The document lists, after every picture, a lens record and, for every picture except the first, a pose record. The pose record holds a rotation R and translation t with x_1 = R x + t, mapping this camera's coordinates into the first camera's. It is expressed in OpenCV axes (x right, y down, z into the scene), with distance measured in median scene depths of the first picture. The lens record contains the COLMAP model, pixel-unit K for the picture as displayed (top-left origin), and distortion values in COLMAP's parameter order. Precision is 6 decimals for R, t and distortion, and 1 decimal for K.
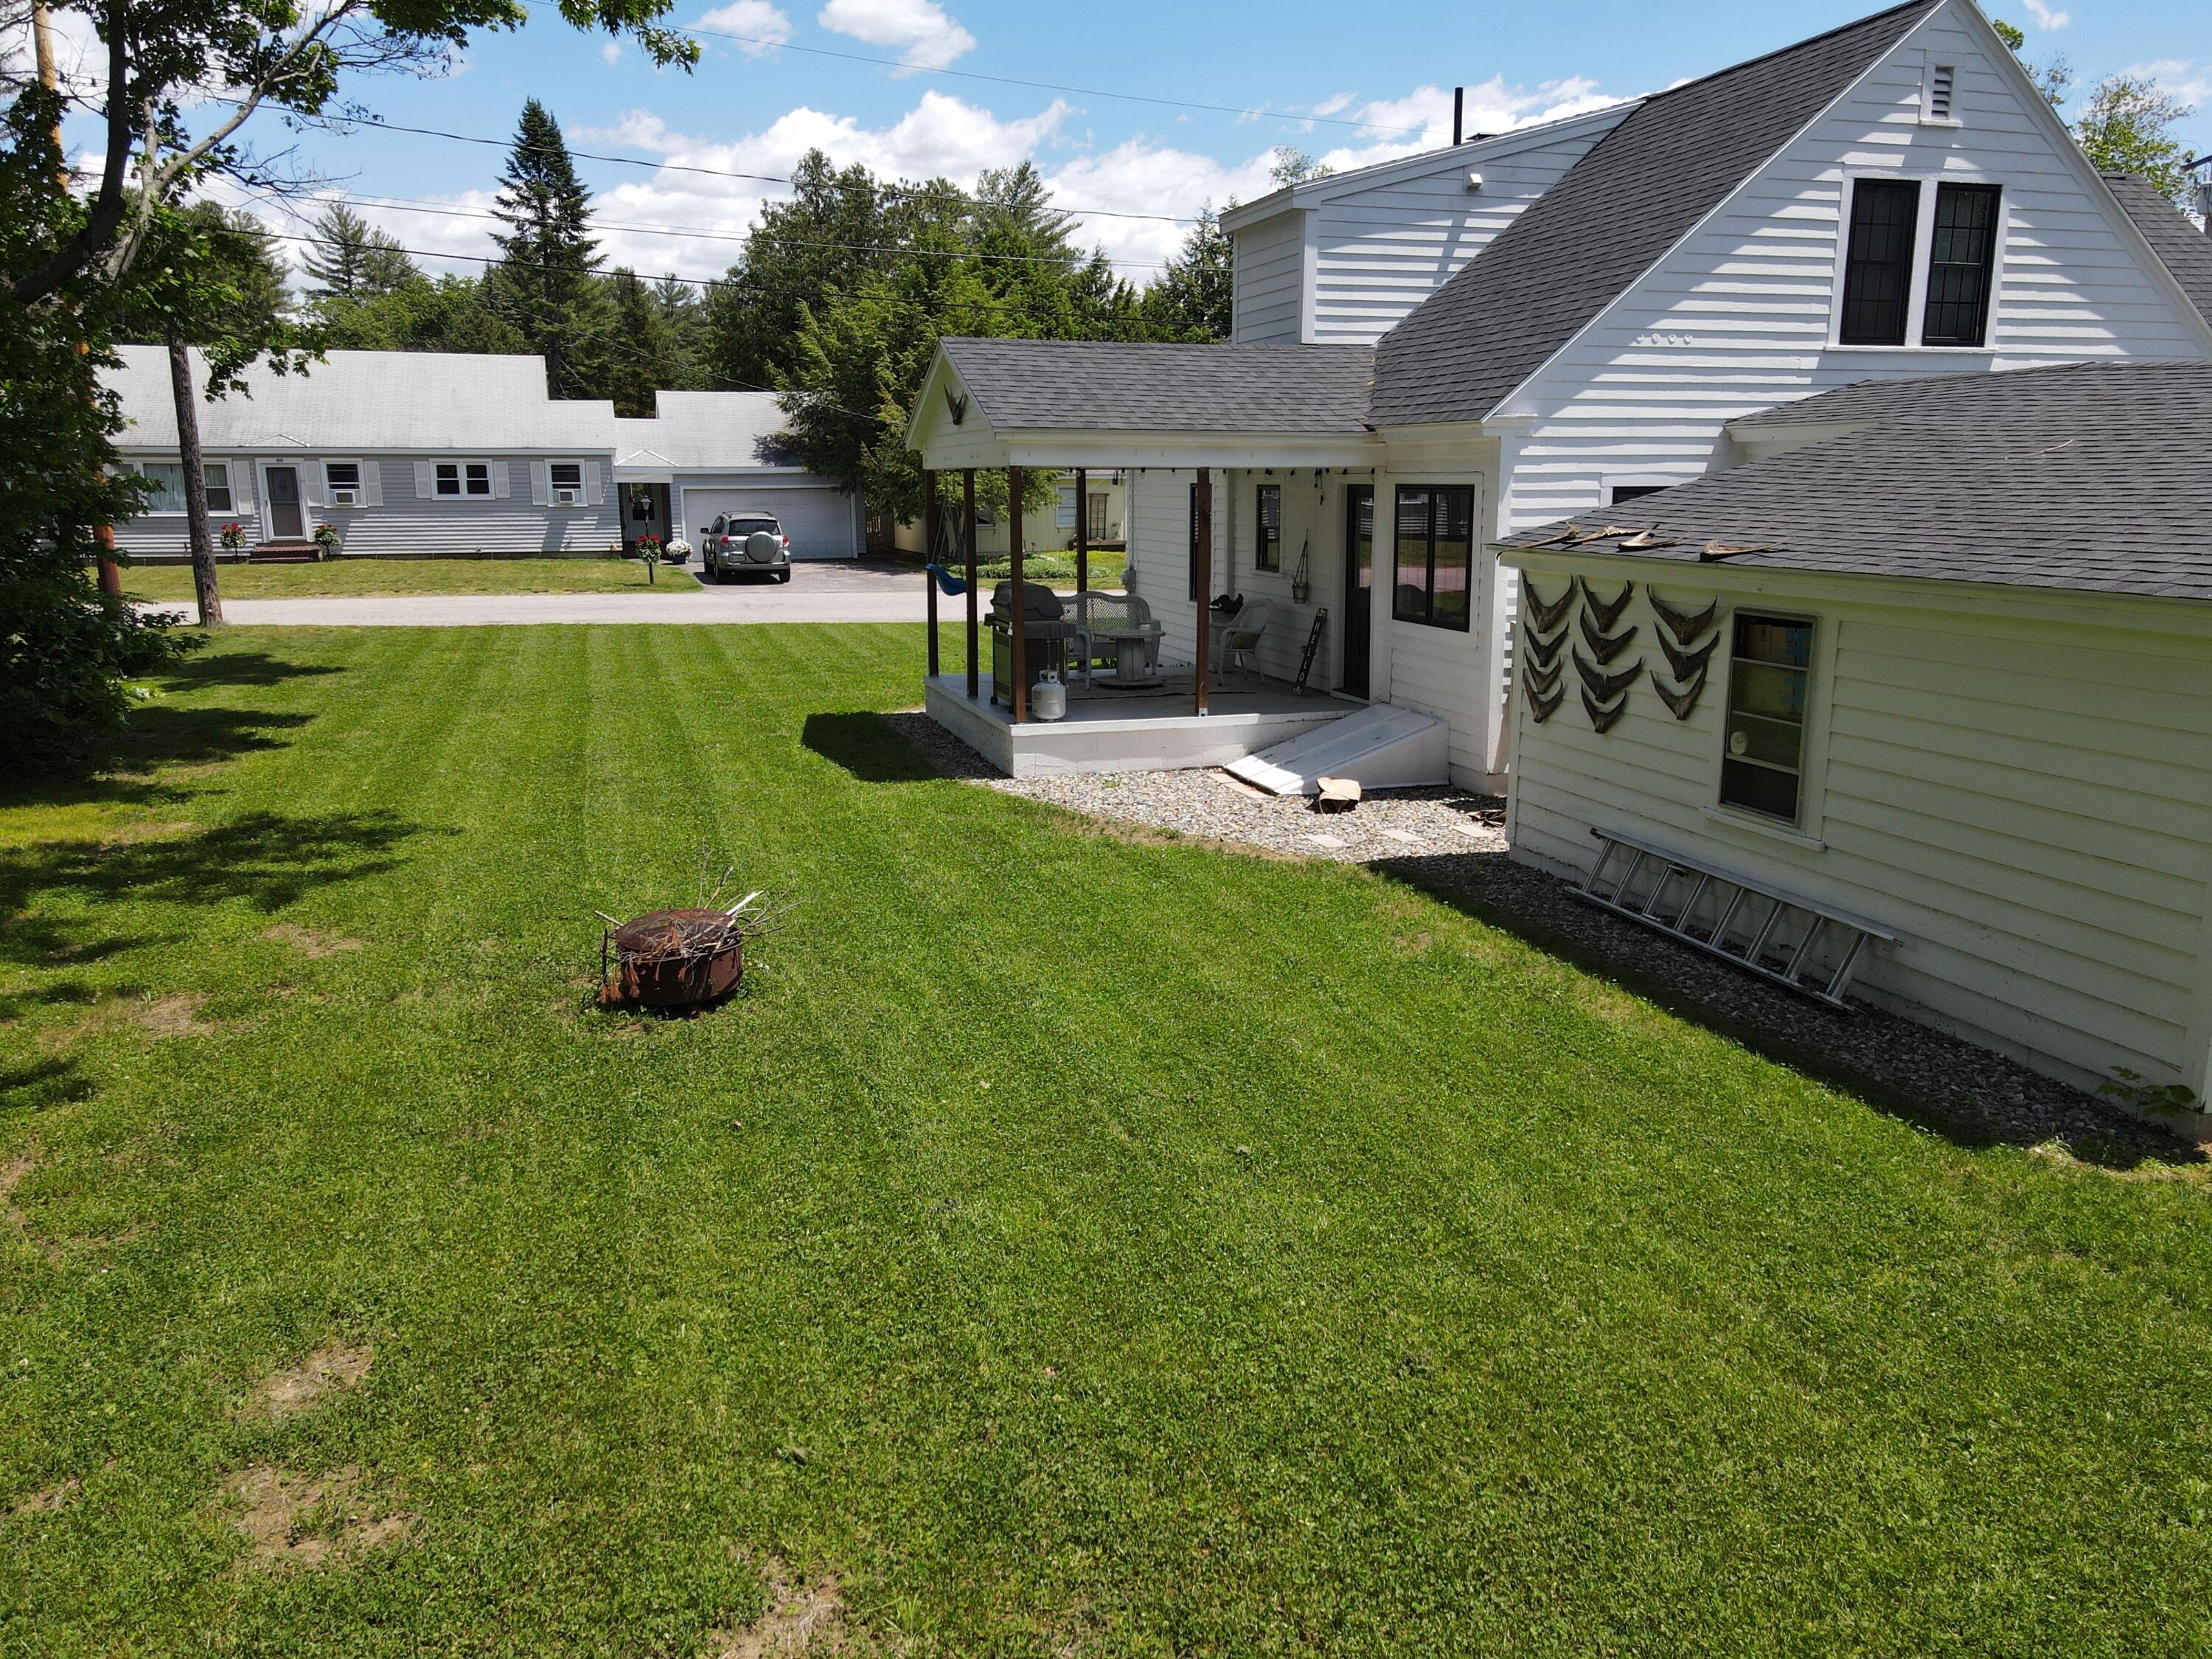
lens RADIAL K [[1620.5, 0, 1110.4], [0, 1620.5, 815.0], [0, 0, 1]] dist [0.004483, 0.015759]
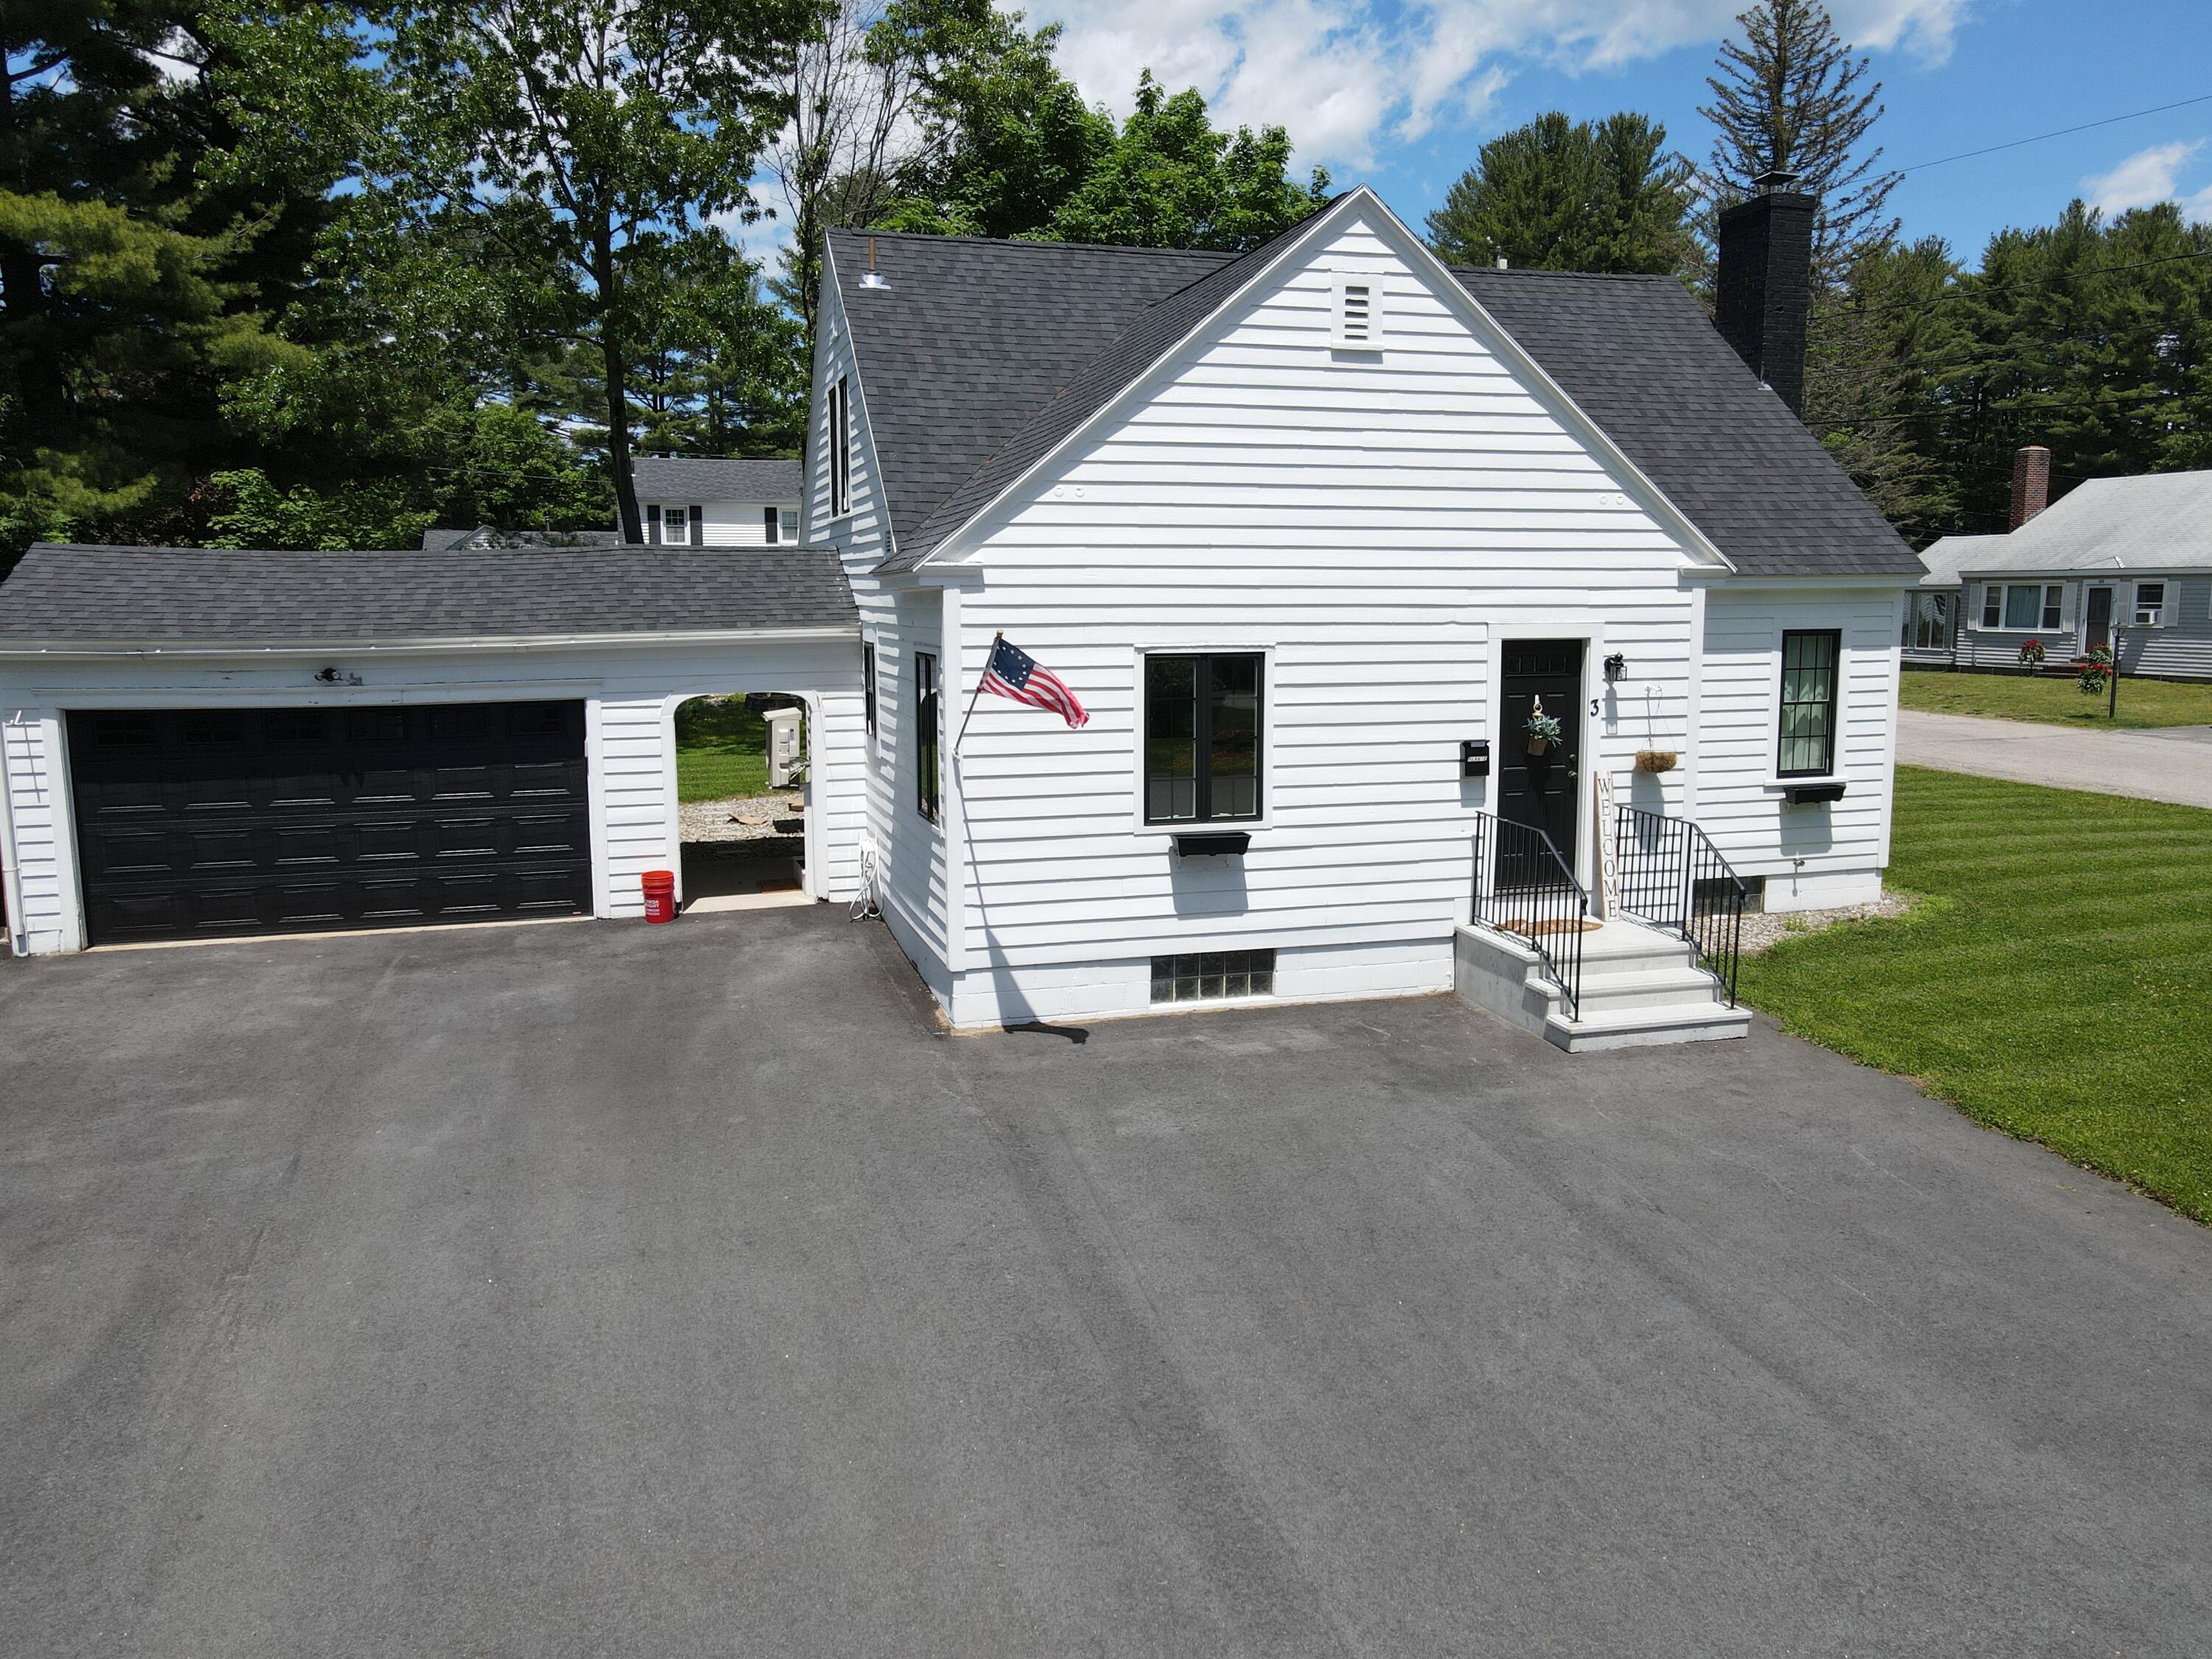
lens RADIAL K [[1620.5, 0, 1107.0], [0, 1620.5, 816.3], [0, 0, 1]] dist [0.004483, 0.015759]
pose [[-0.014048, 0.139712, -0.990093, 1.724790], [-0.201186, 0.969545, 0.139666, -0.283938], [0.979452, 0.201155, 0.014488, 1.235471]]
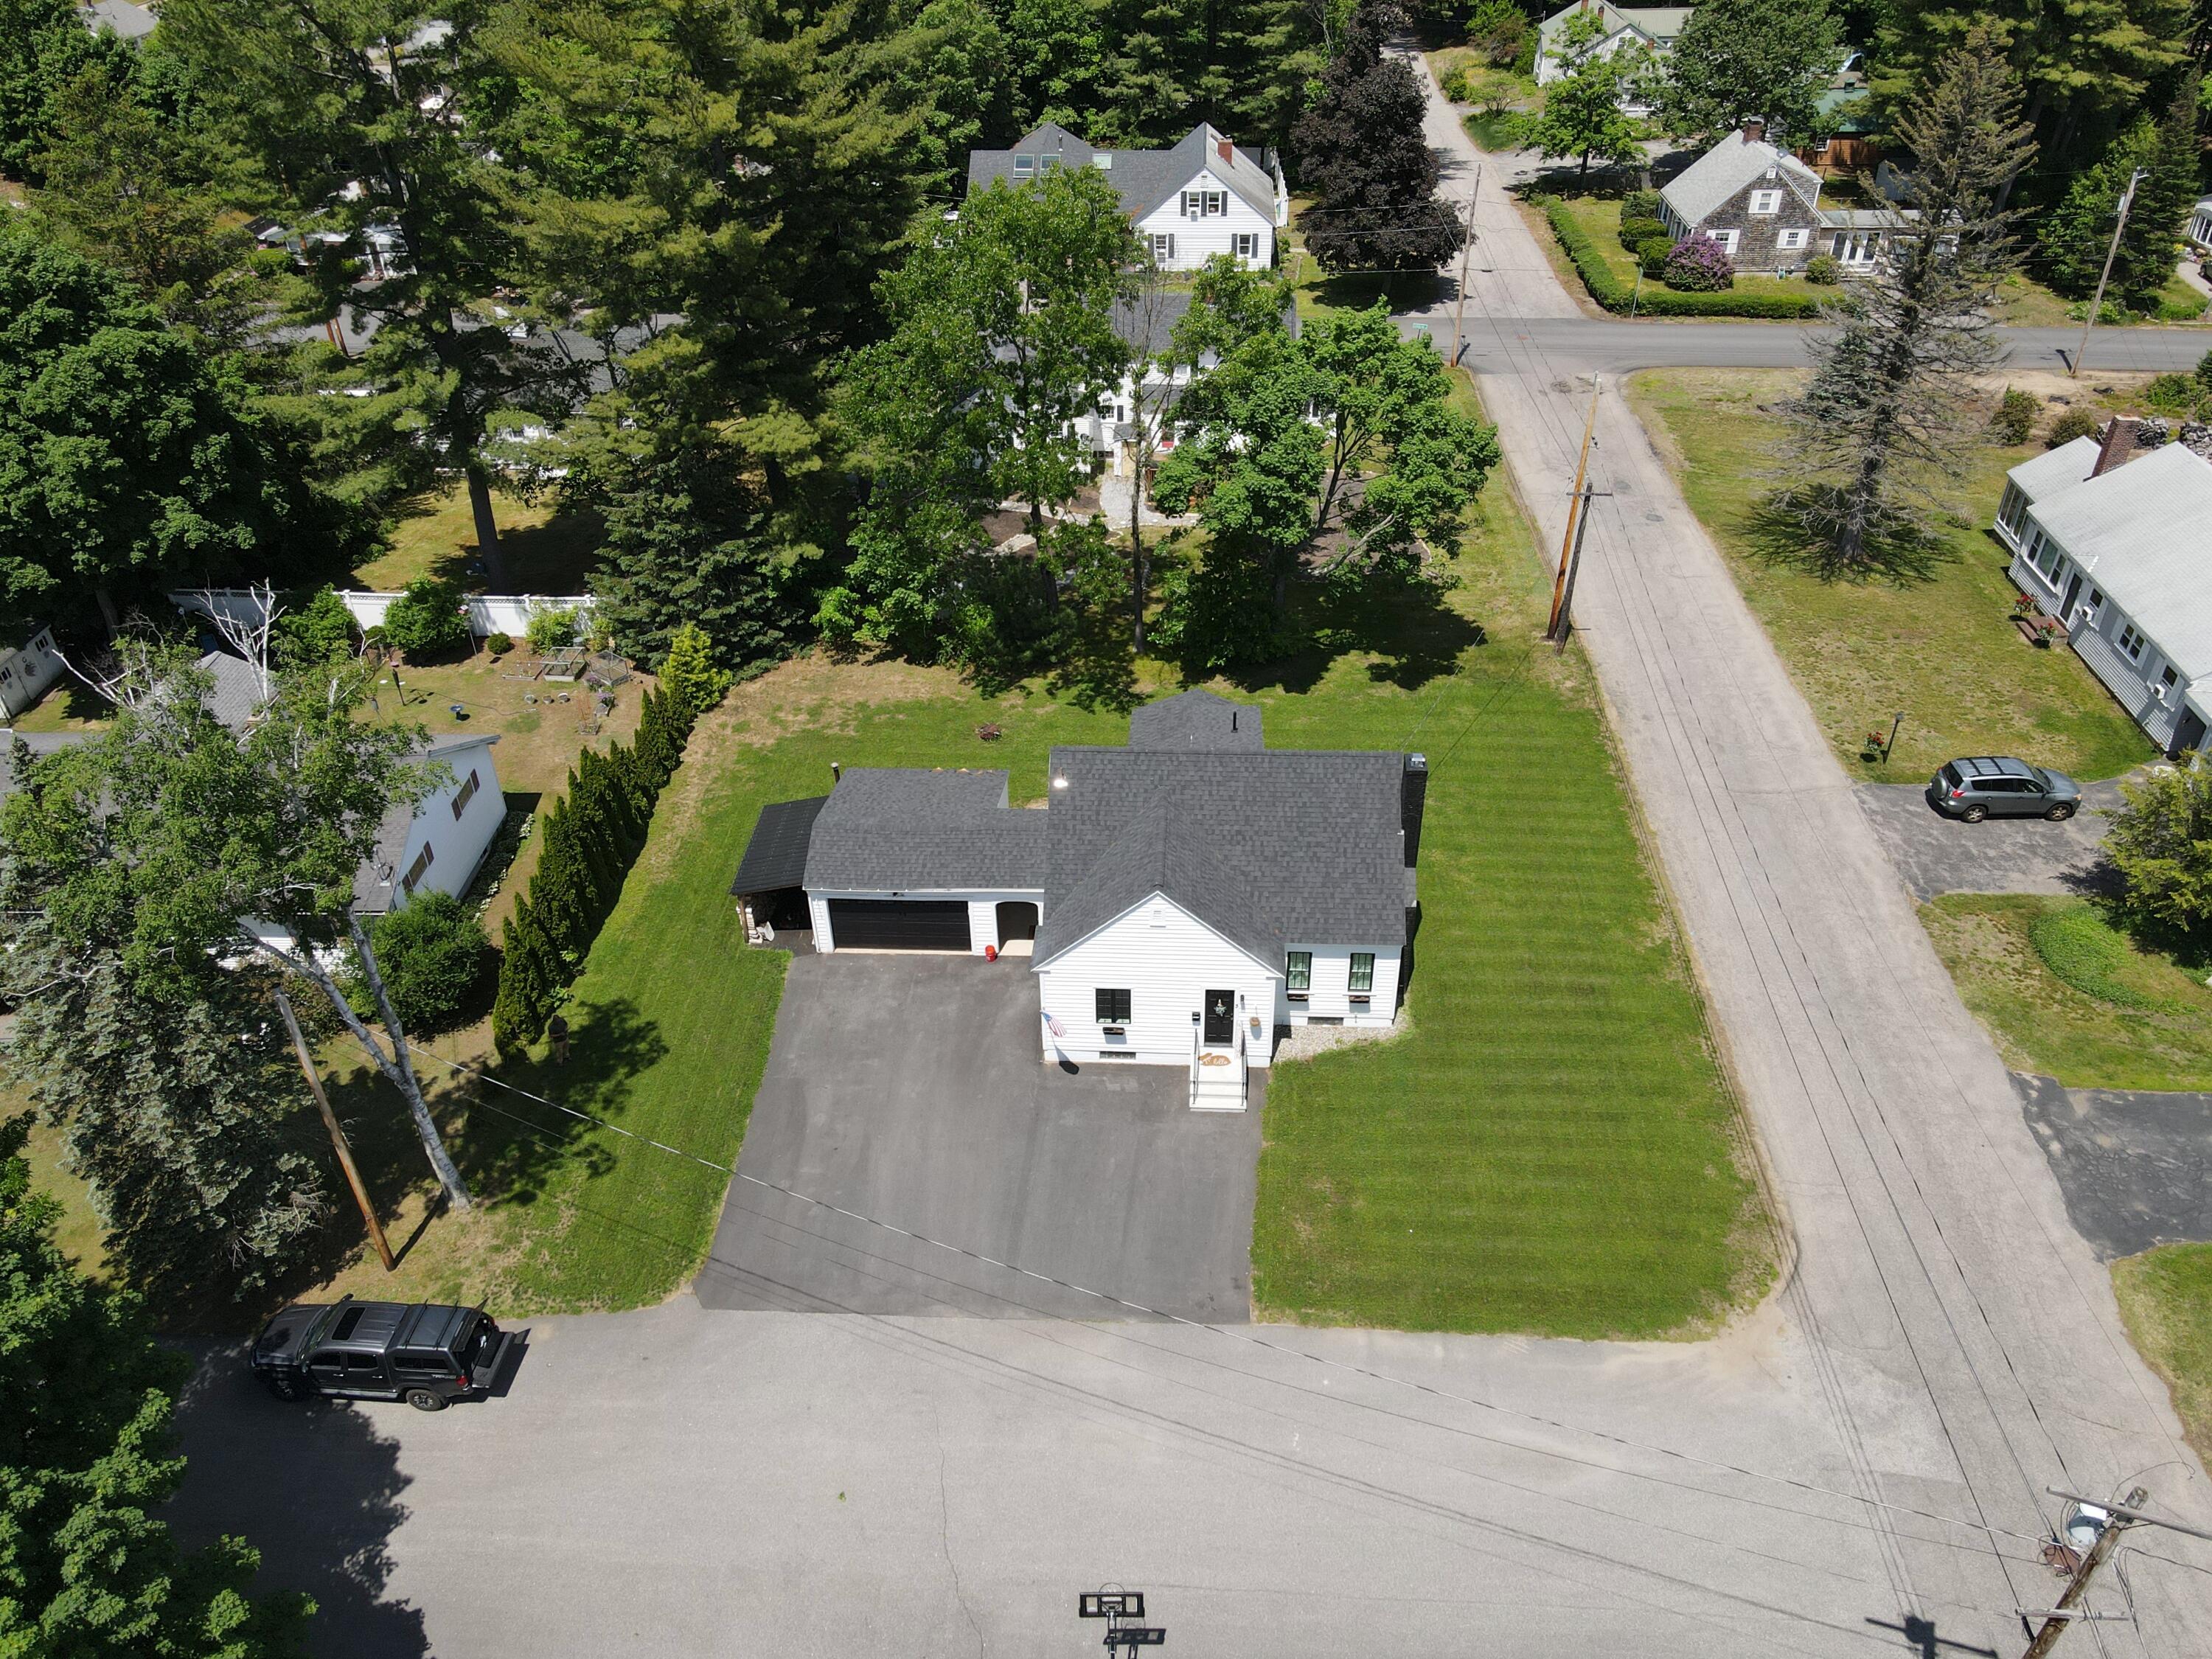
lens RADIAL K [[1620.5, 0, 1107.6], [0, 1620.5, 820.5], [0, 0, 1]] dist [0.004483, 0.015759]
pose [[-0.352188, 0.548859, -0.758101, 3.058217], [-0.175715, 0.756819, 0.629563, -2.483272], [0.919287, 0.354934, -0.170100, 1.691418]]
